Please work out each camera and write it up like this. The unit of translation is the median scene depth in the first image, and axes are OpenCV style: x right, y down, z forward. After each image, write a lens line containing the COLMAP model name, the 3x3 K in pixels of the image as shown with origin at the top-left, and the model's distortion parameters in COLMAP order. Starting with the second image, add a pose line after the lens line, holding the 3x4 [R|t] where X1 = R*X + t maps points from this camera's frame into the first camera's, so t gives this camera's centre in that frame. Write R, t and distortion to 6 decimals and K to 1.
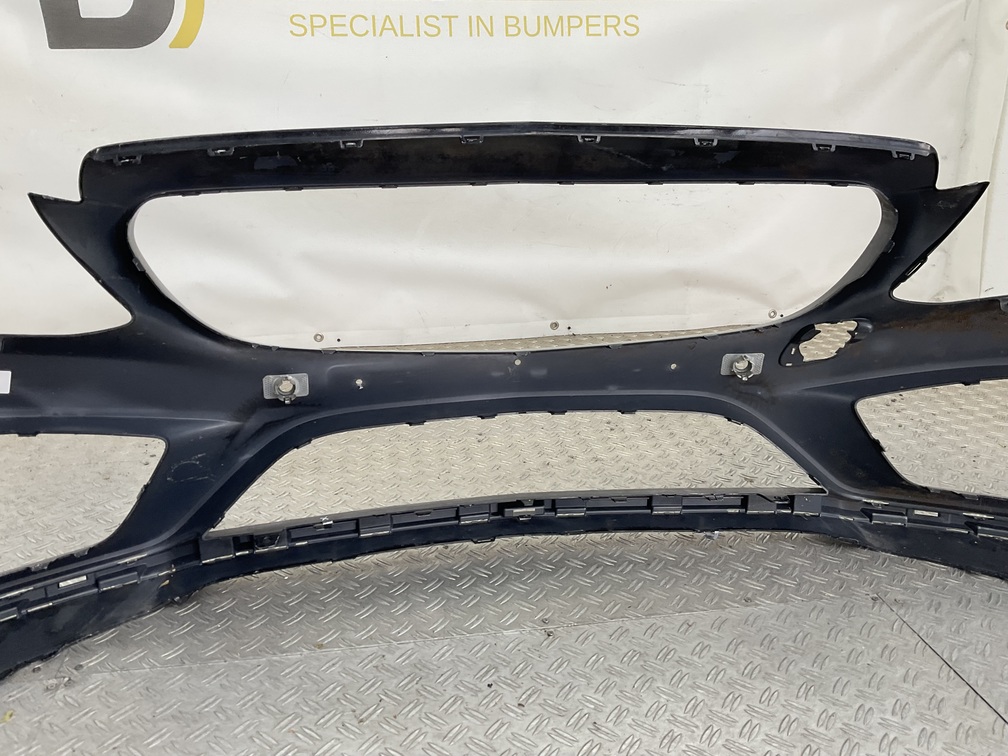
lens RADIAL K [[820.5, 0, 496.6], [0, 820.5, 379.4], [0, 0, 1]] dist [0.057283, -0.108956]
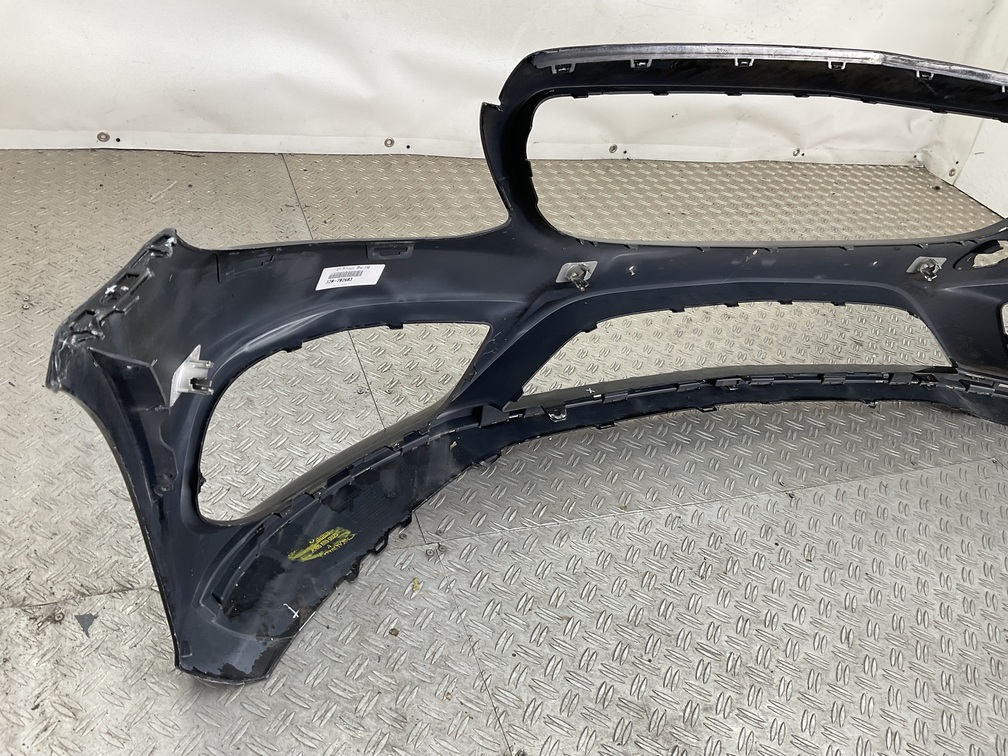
lens RADIAL K [[820.5, 0, 494.3], [0, 820.5, 376.3], [0, 0, 1]] dist [0.057283, -0.108956]
pose [[0.970038, 0.026647, 0.241489, -0.556772], [-0.099045, 0.950994, 0.292918, -0.147489], [-0.221849, -0.308060, 0.925139, 0.013142]]
